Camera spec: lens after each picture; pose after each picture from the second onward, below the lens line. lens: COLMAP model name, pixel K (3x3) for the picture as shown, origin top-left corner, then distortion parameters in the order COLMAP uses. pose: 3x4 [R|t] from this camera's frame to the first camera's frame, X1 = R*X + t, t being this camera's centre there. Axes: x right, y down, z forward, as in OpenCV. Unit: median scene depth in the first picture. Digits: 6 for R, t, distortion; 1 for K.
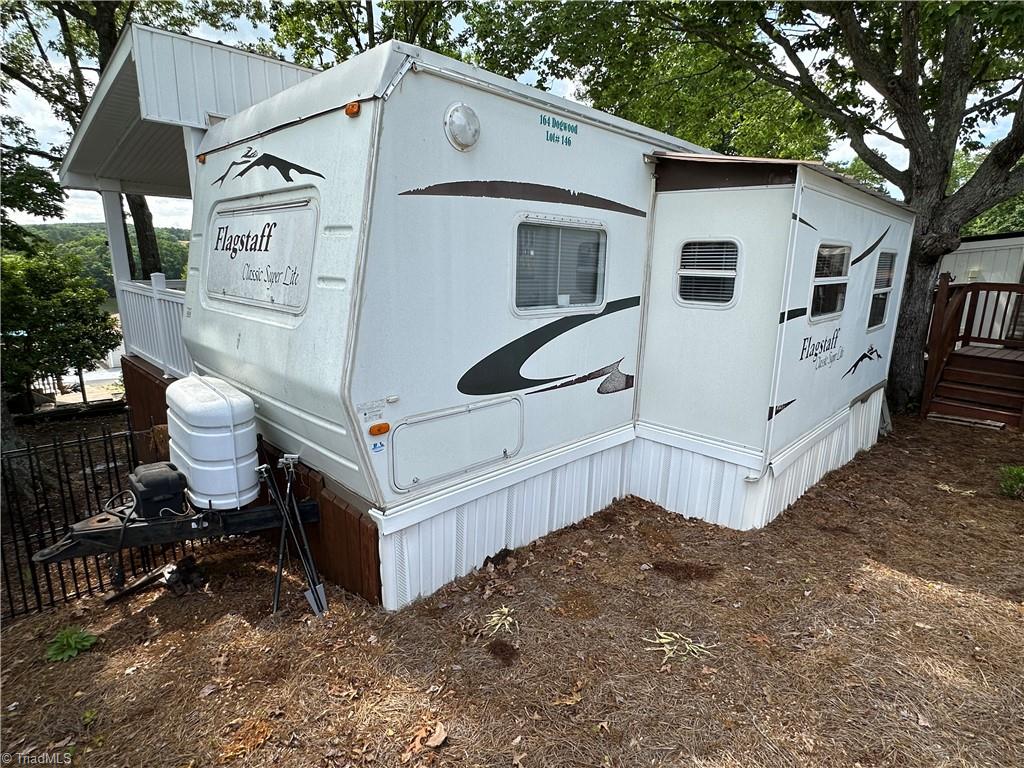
lens RADIAL K [[538.8, 0, 511.4], [0, 538.8, 385.9], [0, 0, 1]] dist [-0.004824, -0.000531]
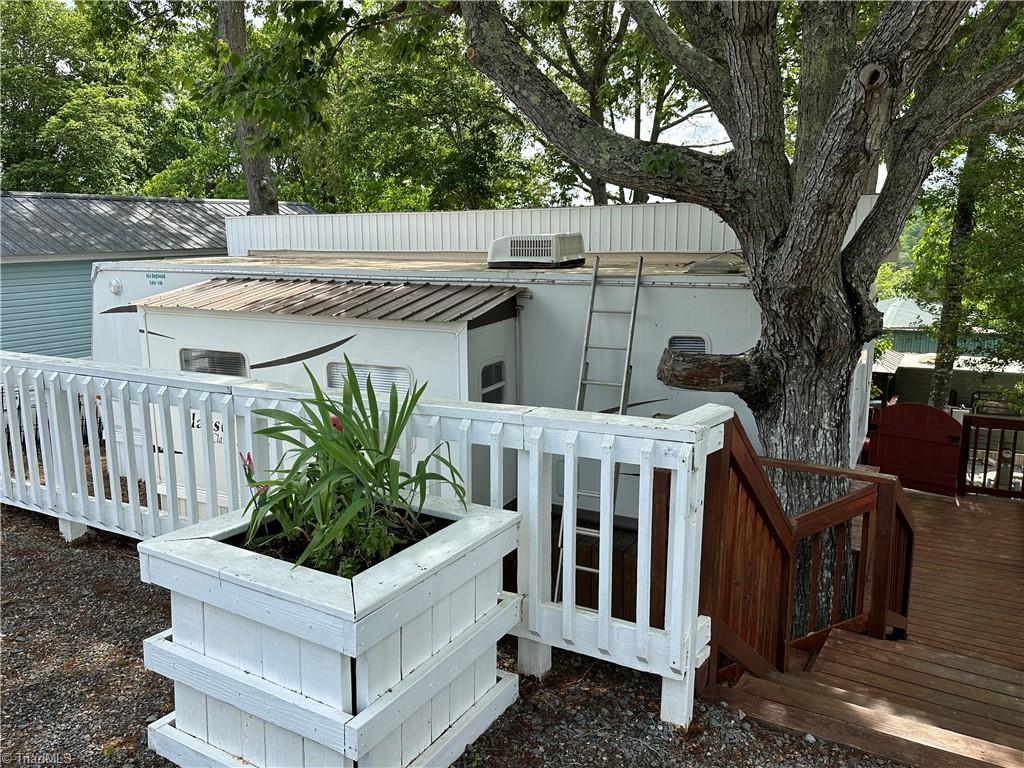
lens RADIAL K [[778.3, 0, 512.0], [0, 778.3, 384.0], [0, 0, 1]] dist [0.143427, -0.273484]
pose [[0.286381, 0.159921, -0.944675, 3.152019], [-0.203947, 0.973550, 0.102982, -0.630272], [0.936158, 0.163171, 0.311422, 1.309079]]
